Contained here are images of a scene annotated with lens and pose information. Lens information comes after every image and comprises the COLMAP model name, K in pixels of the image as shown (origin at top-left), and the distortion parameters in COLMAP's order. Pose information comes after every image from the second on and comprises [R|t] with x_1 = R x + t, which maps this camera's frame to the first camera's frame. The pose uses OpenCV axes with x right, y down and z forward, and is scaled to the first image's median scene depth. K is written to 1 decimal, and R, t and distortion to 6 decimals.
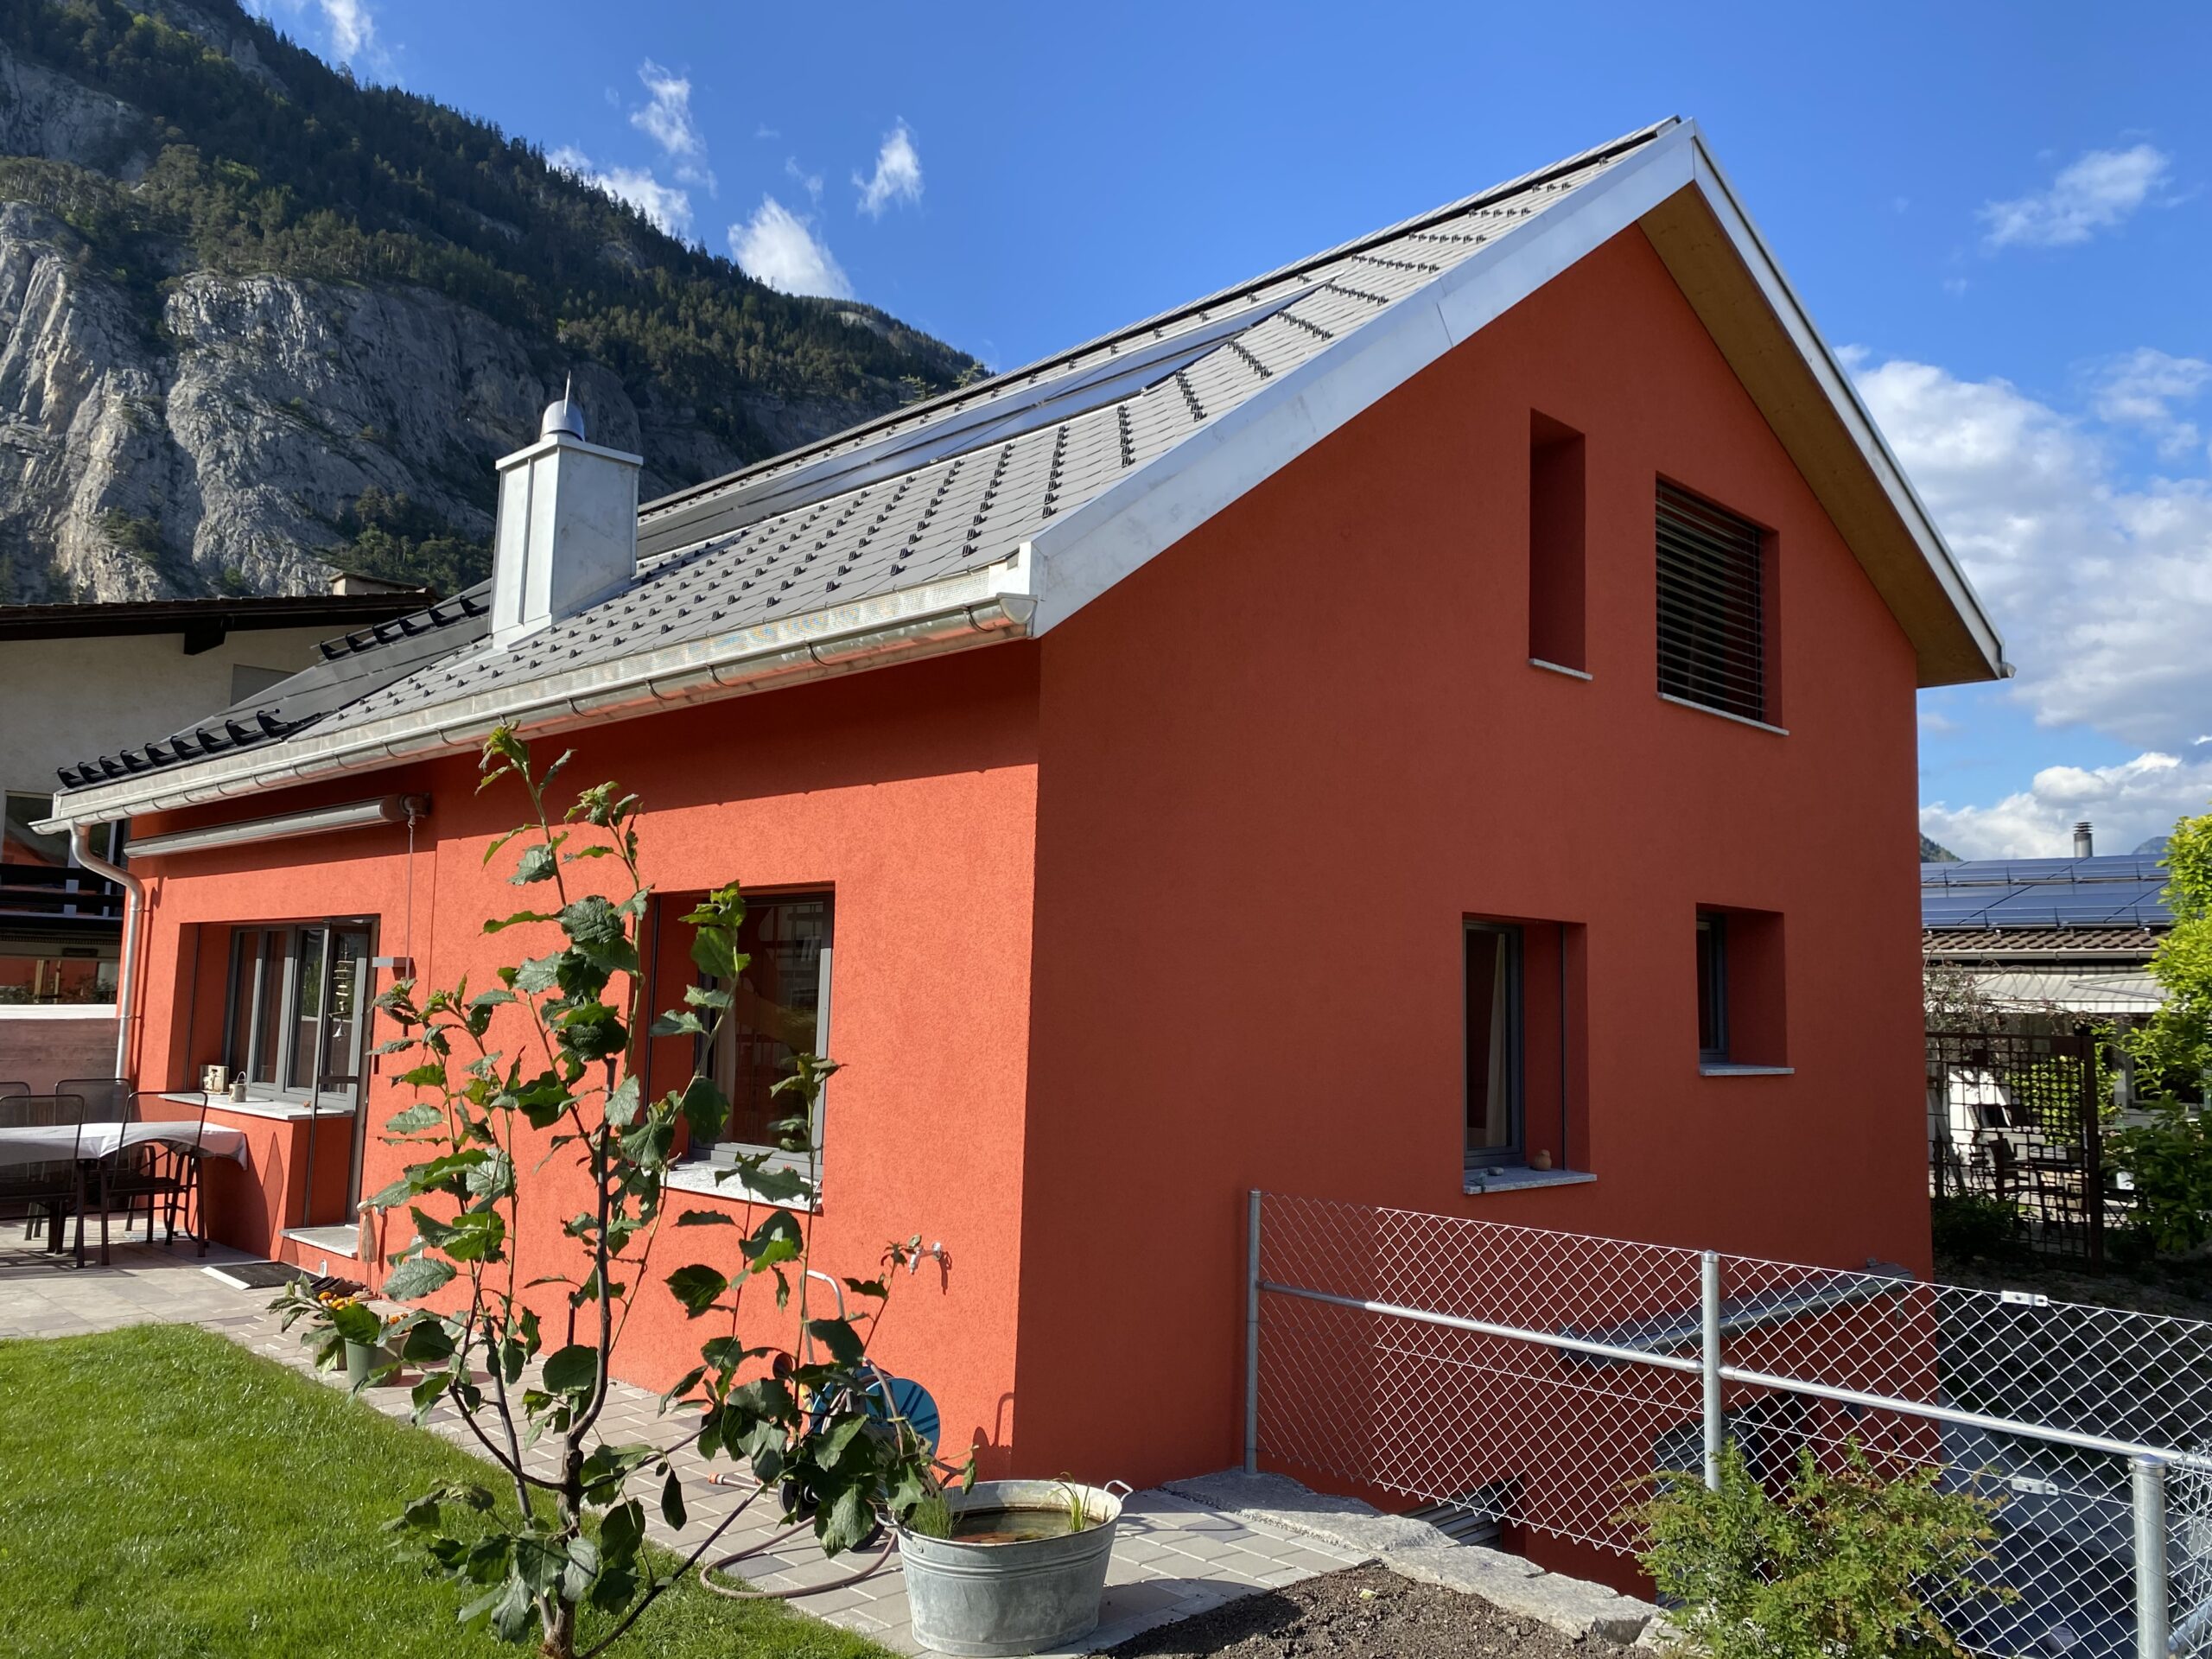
lens RADIAL K [[1682.0, 0, 1106.0], [0, 1682.0, 829.5], [0, 0, 1]] dist [0.001642, -0.007559]
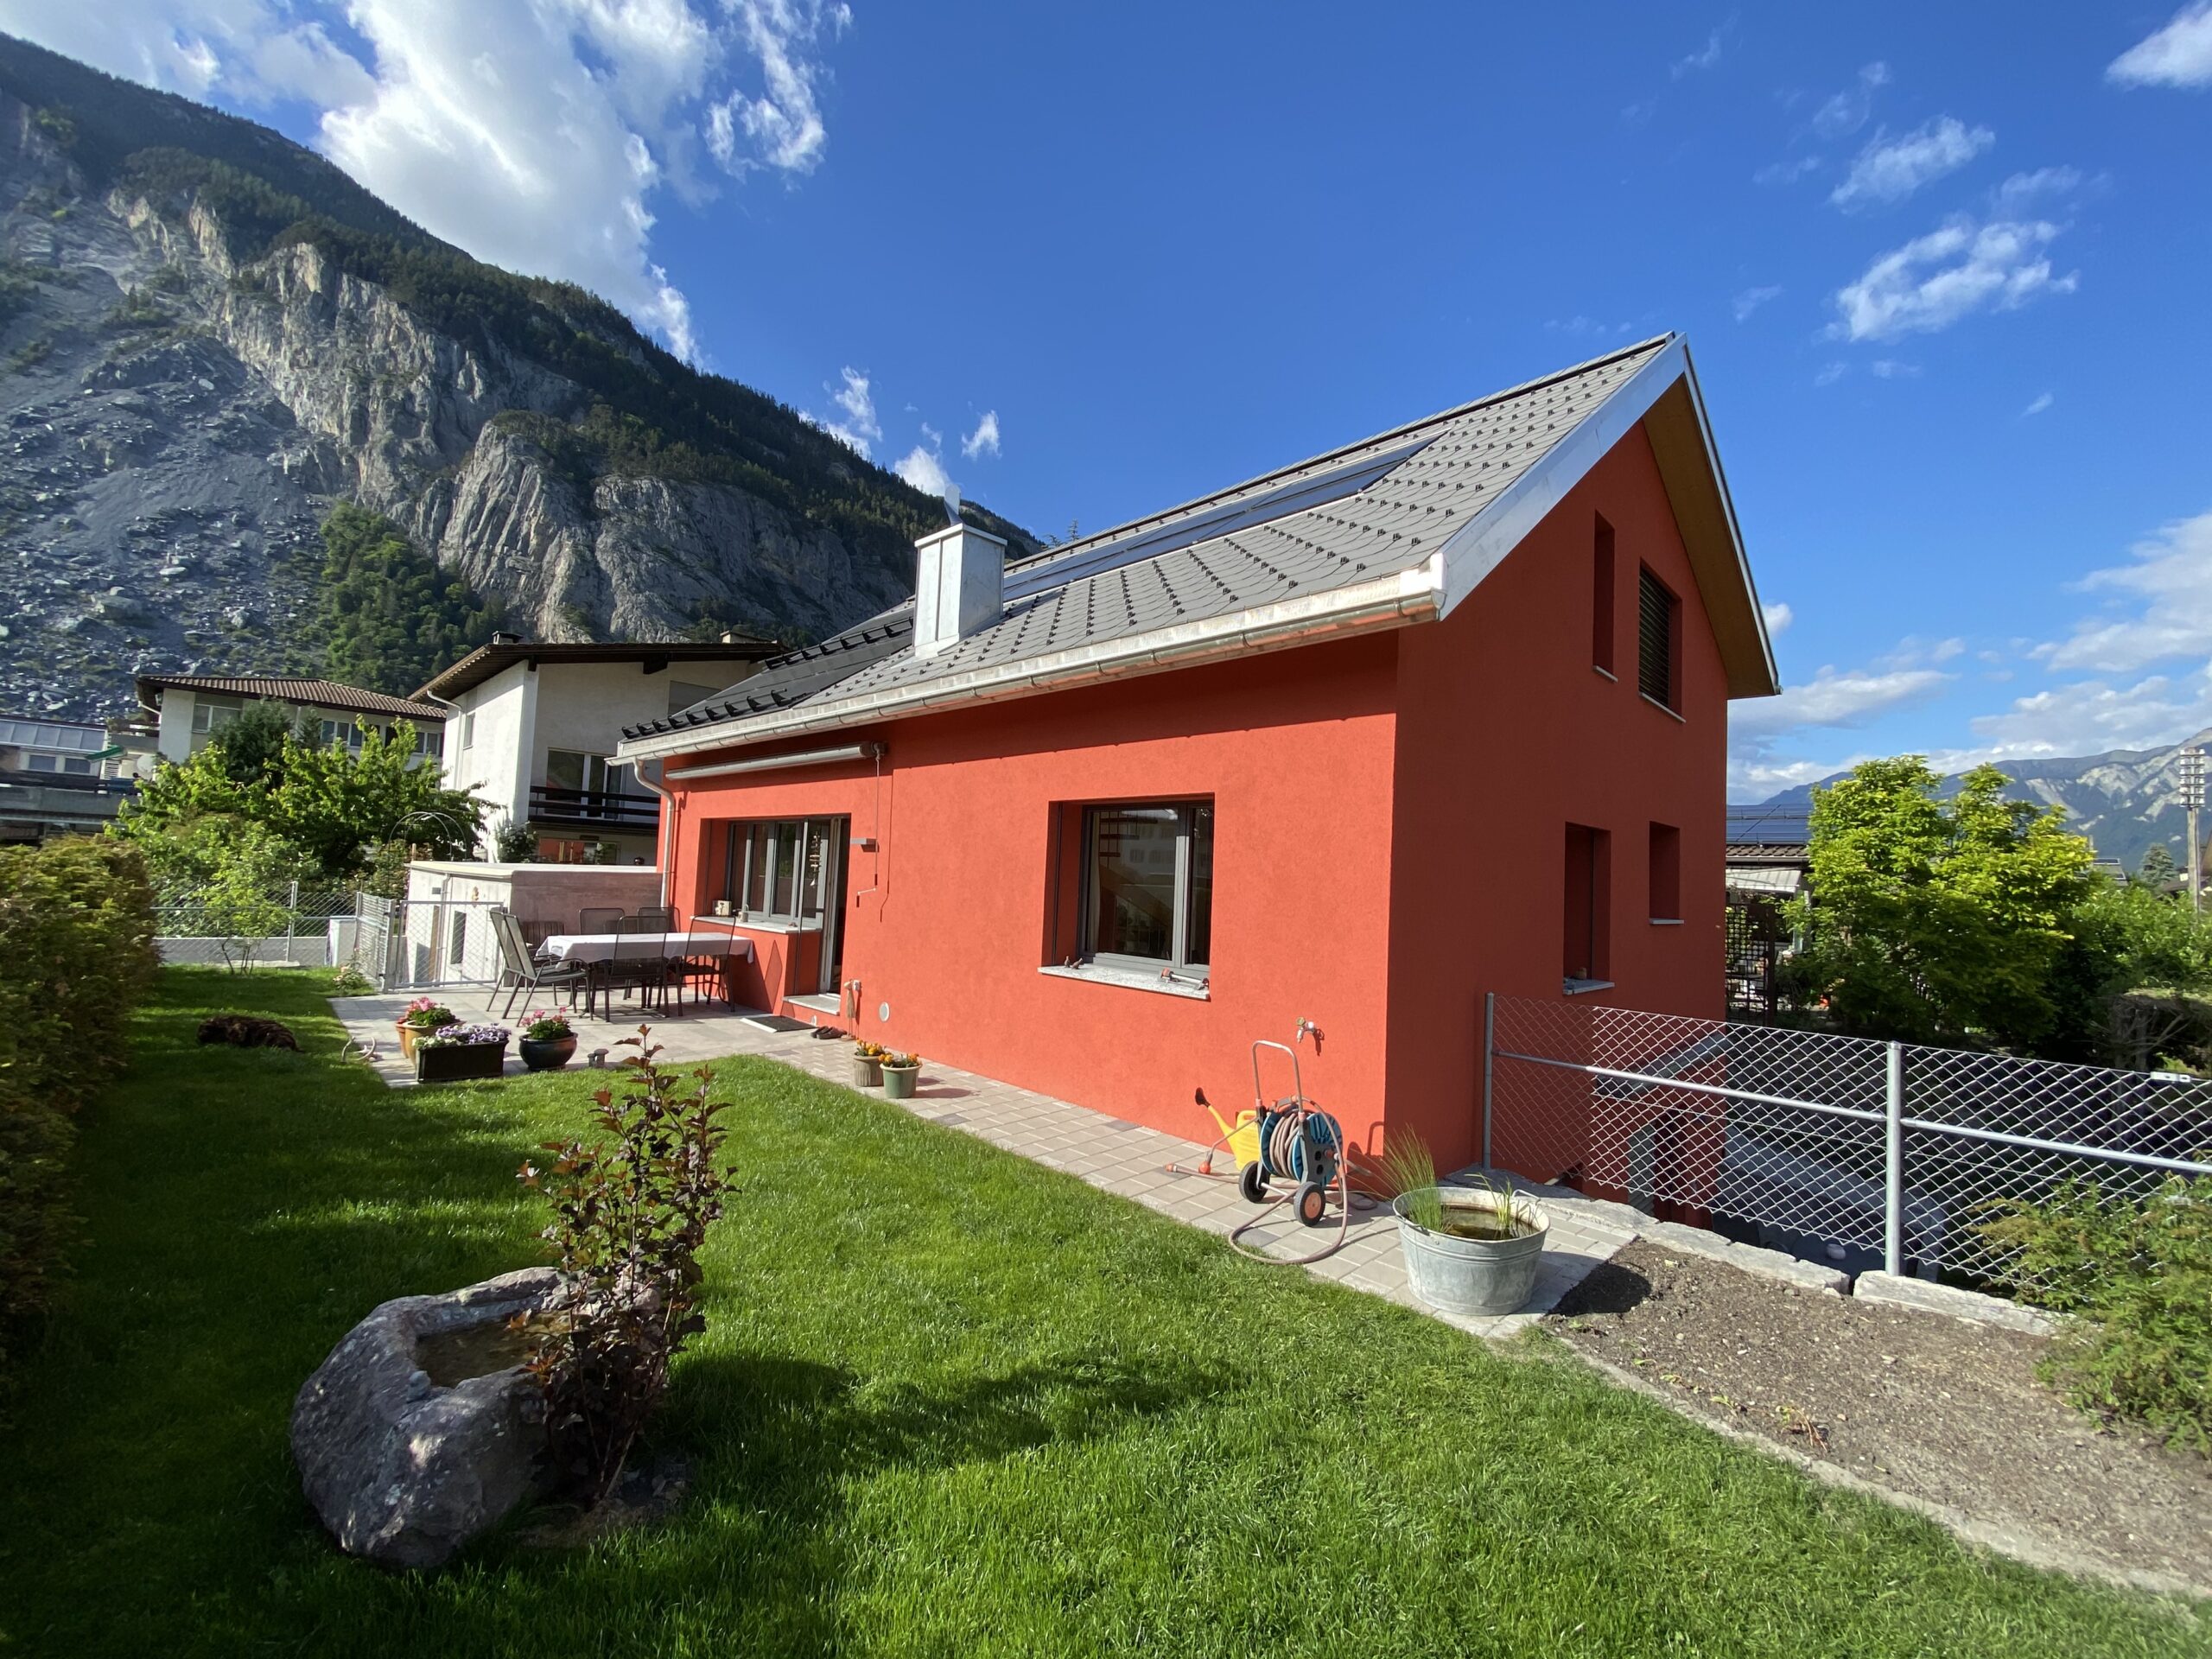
lens RADIAL K [[885.3, 0, 1098.4], [0, 885.3, 840.0], [0, 0, 1]] dist [0.025160, -0.034262]
pose [[0.999813, 0.019353, 0.000517, -0.197359], [-0.019348, 0.997920, 0.061500, 0.018979], [0.000675, -0.061498, 0.998107, 0.122540]]
